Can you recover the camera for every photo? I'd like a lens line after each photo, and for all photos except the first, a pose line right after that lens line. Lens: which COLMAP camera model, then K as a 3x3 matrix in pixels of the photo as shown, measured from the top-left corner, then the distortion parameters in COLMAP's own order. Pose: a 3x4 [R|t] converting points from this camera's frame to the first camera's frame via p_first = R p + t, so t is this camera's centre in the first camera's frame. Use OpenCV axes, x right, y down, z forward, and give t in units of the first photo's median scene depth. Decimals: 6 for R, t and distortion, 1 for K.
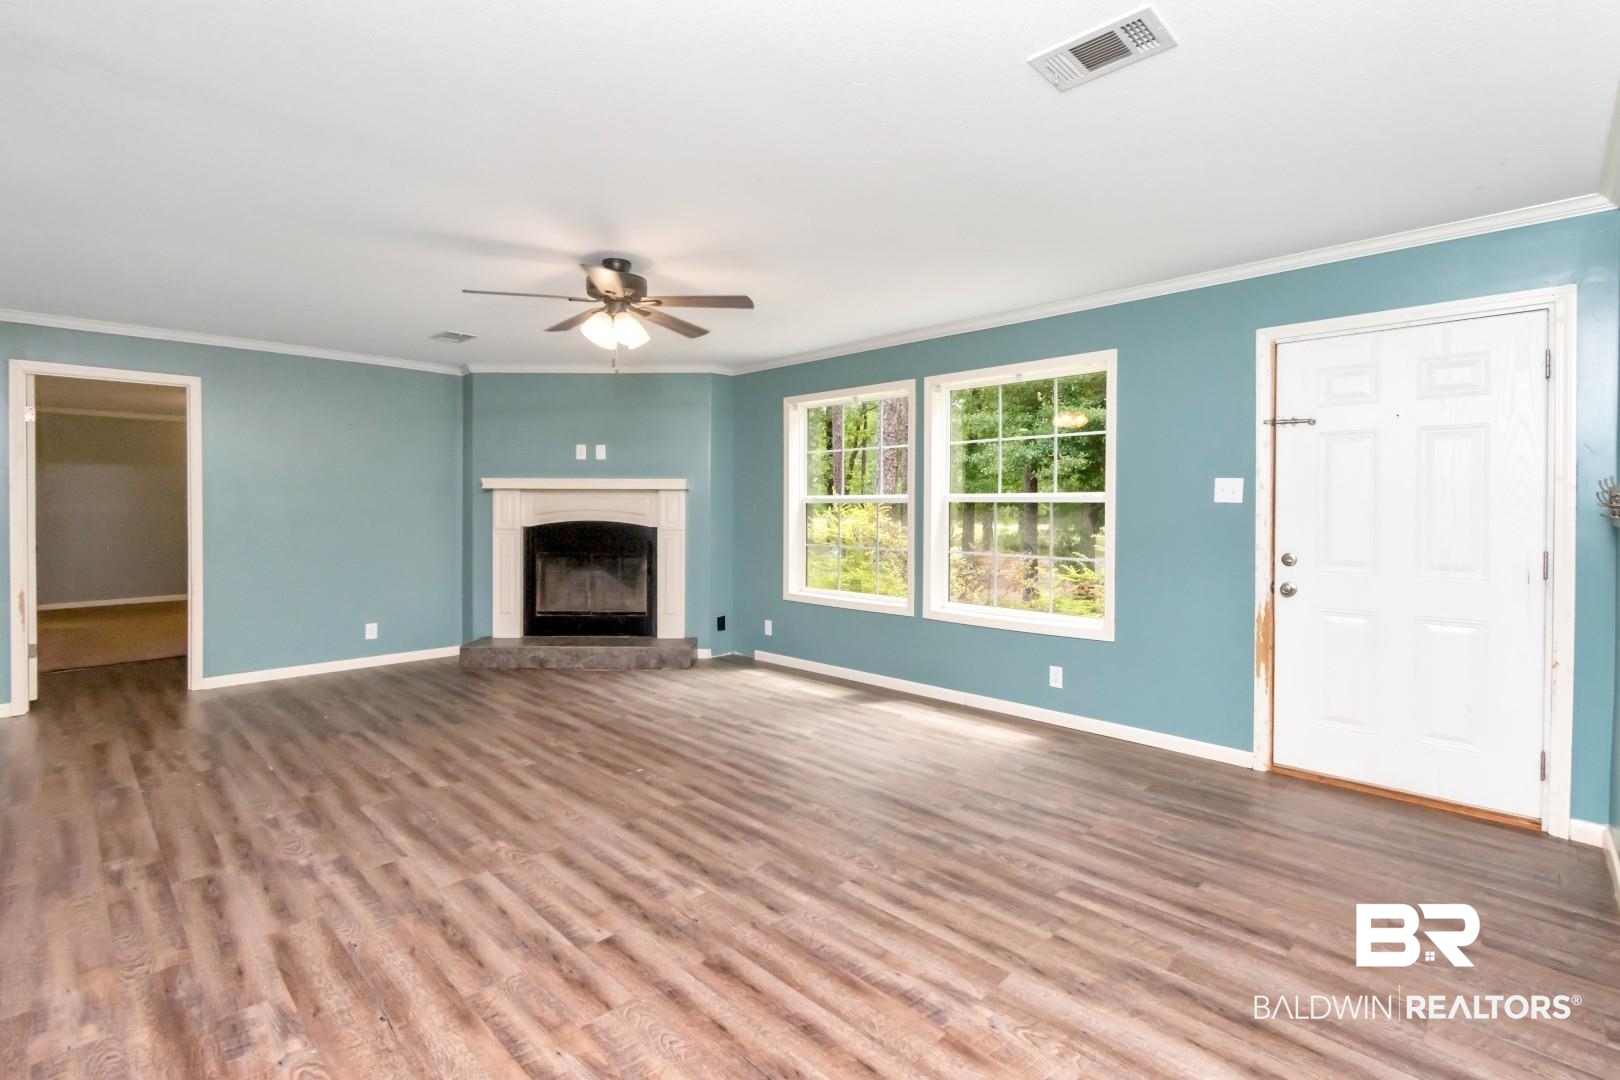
lens RADIAL K [[720.3, 0, 826.0], [0, 720.3, 508.0], [0, 0, 1]] dist [0.005628, -0.001438]
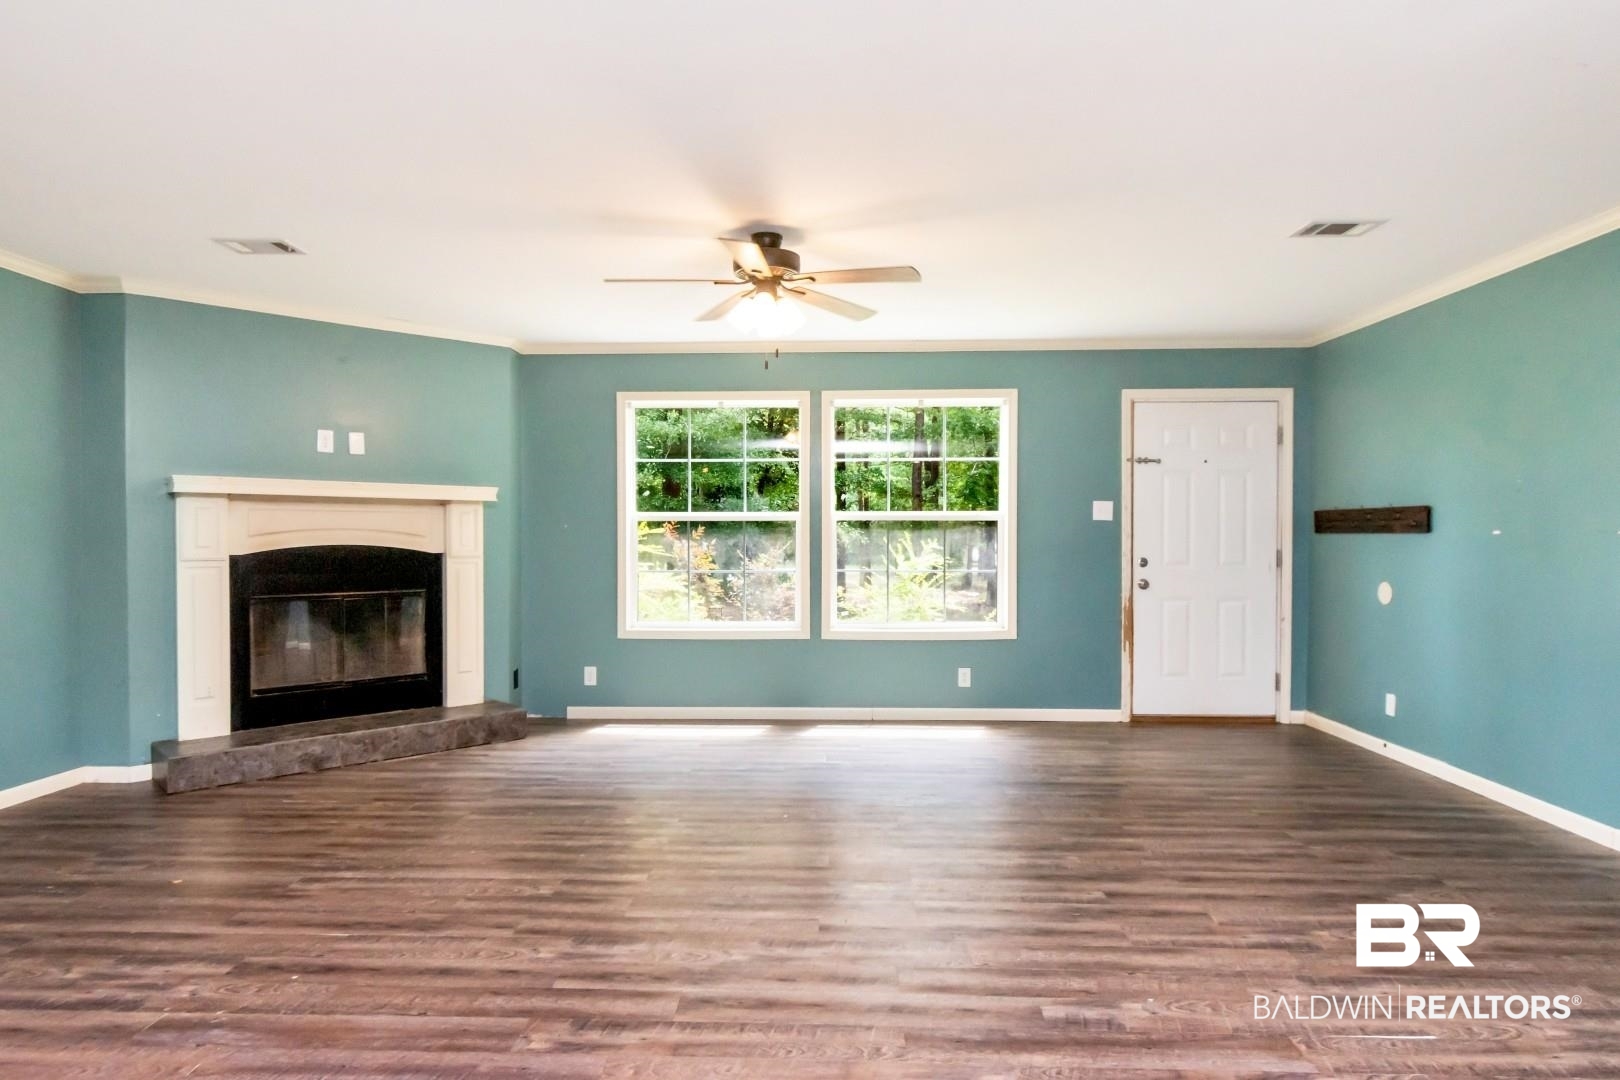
lens RADIAL K [[896.6, 0, 814.5], [0, 896.6, 541.3], [0, 0, 1]] dist [0.004129, -0.000587]
pose [[0.748594, -0.007820, 0.662982, -1.027254], [0.004167, 0.999966, 0.007089, 0.019371], [-0.663015, -0.002544, 0.748602, 0.162090]]
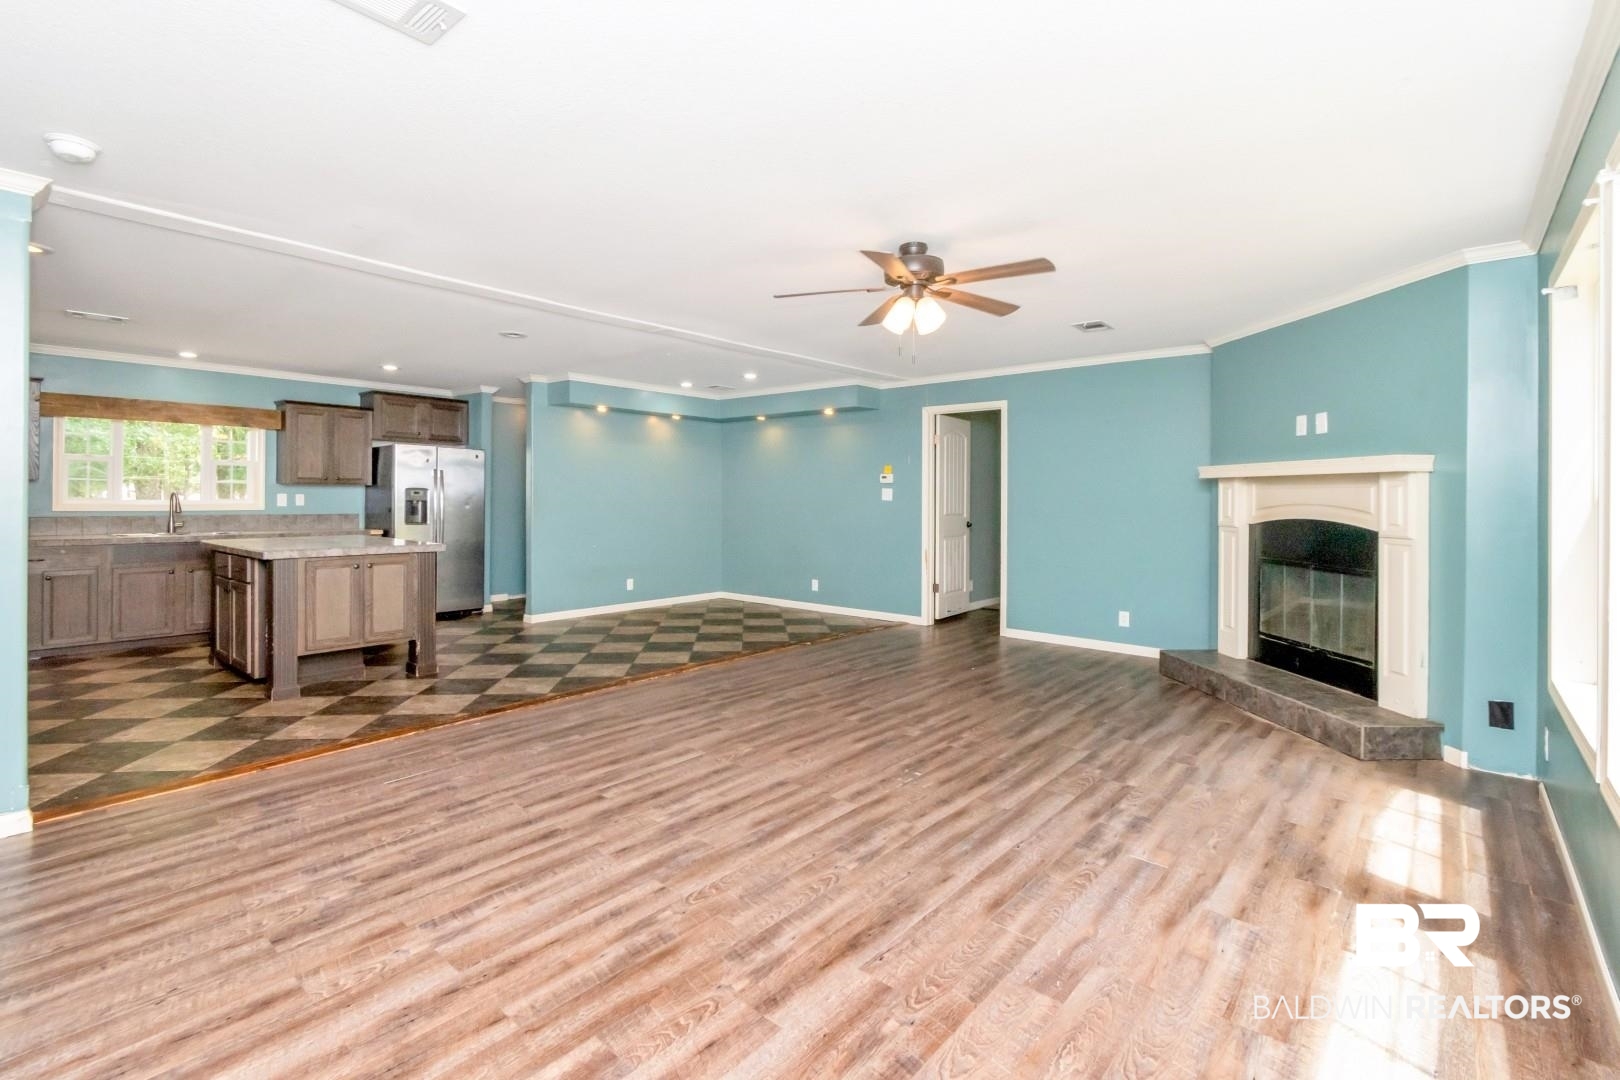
lens RADIAL K [[778.9, 0, 811.0], [0, 778.9, 489.1], [0, 0, 1]] dist [0.002756, 0.000165]
pose [[0.046755, -0.011526, -0.998840, 0.806836], [-0.012921, 0.999843, -0.012143, 0.006595], [0.998823, 0.013473, 0.046598, 0.862353]]
